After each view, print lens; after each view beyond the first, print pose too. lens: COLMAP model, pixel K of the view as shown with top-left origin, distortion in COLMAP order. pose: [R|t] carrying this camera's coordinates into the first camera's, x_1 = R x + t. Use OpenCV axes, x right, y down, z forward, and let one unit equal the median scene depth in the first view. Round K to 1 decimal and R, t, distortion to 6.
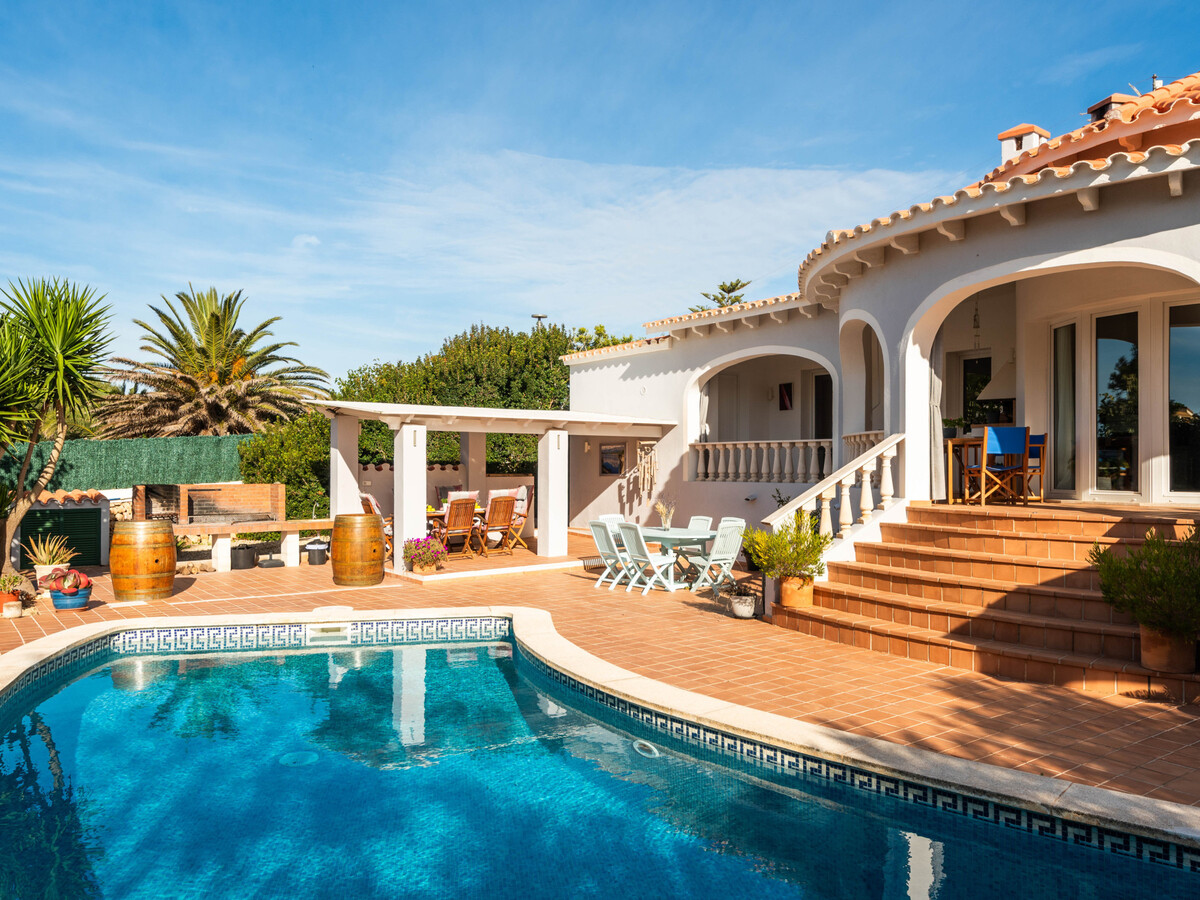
lens RADIAL K [[903.4, 0, 620.6], [0, 903.4, 451.5], [0, 0, 1]] dist [0.027710, -0.022875]
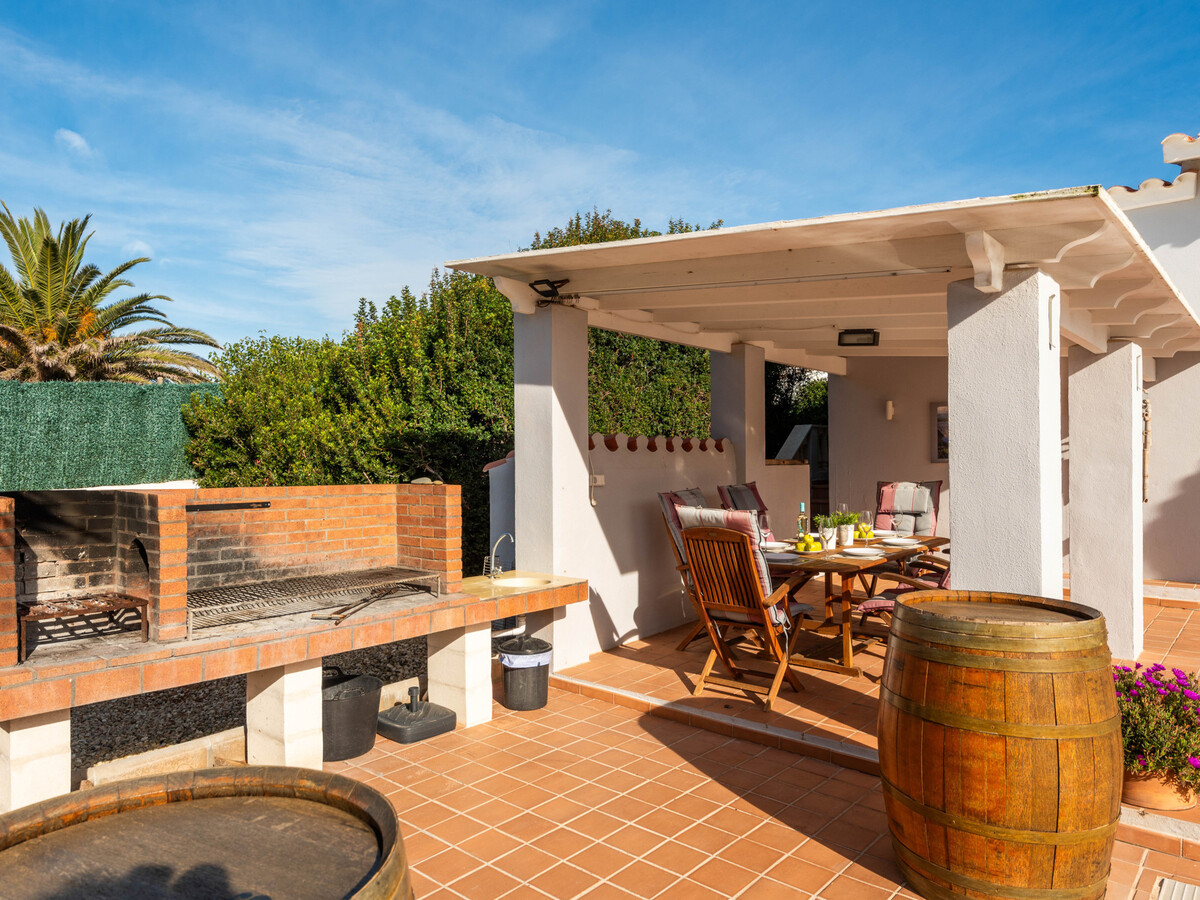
lens RADIAL K [[806.9, 0, 595.1], [0, 806.9, 459.0], [0, 0, 1]] dist [0.008465, -0.006999]
pose [[0.978160, -0.005416, 0.207783, -0.422839], [0.004300, 0.999974, 0.005821, 0.027878], [-0.207809, -0.004800, 0.978158, 0.769096]]
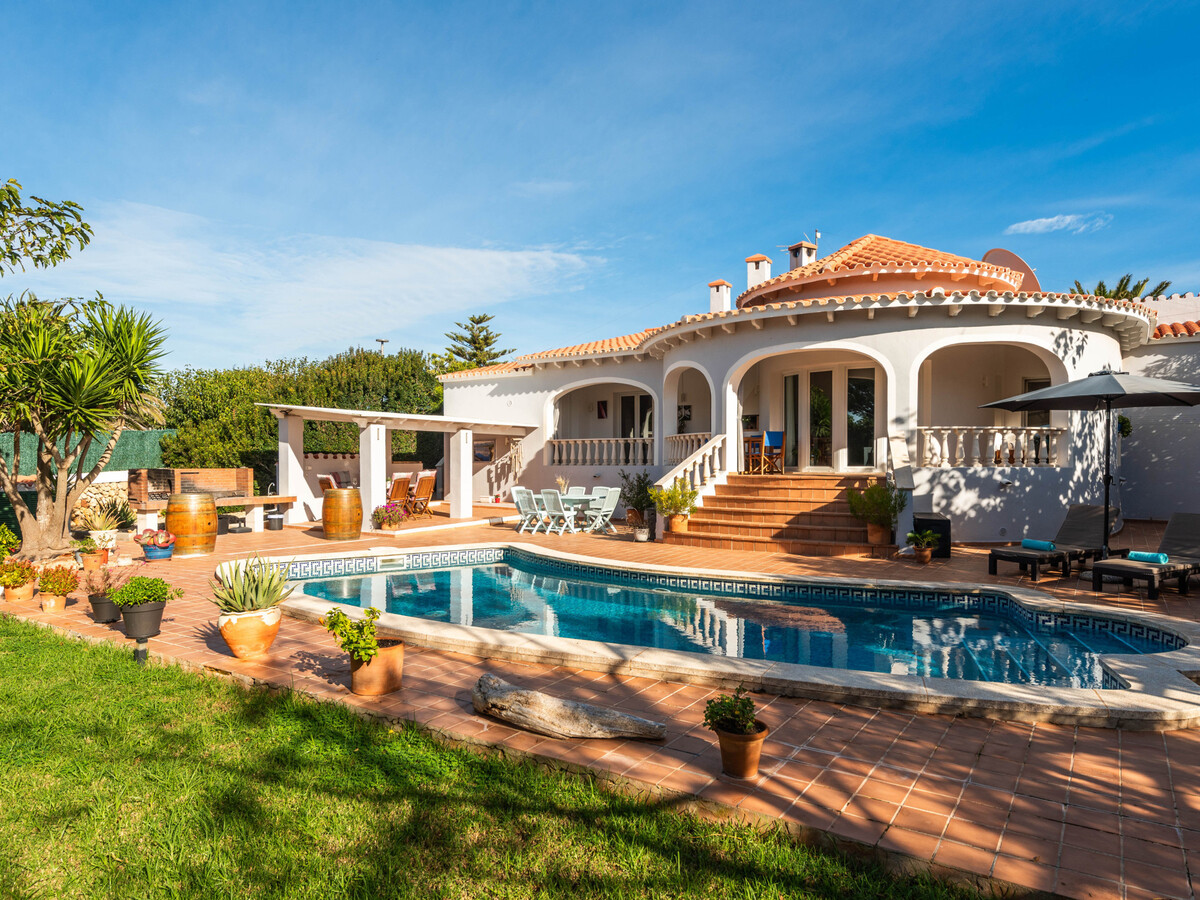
lens RADIAL K [[730.9, 0, 629.4], [0, 730.9, 455.1], [0, 0, 1]] dist [0.024647, -0.003679]
pose [[0.932480, 0.001251, 0.361219, -0.274318], [-0.003621, 0.999976, 0.005884, 0.009673], [-0.361203, -0.006794, 0.932463, -0.192224]]
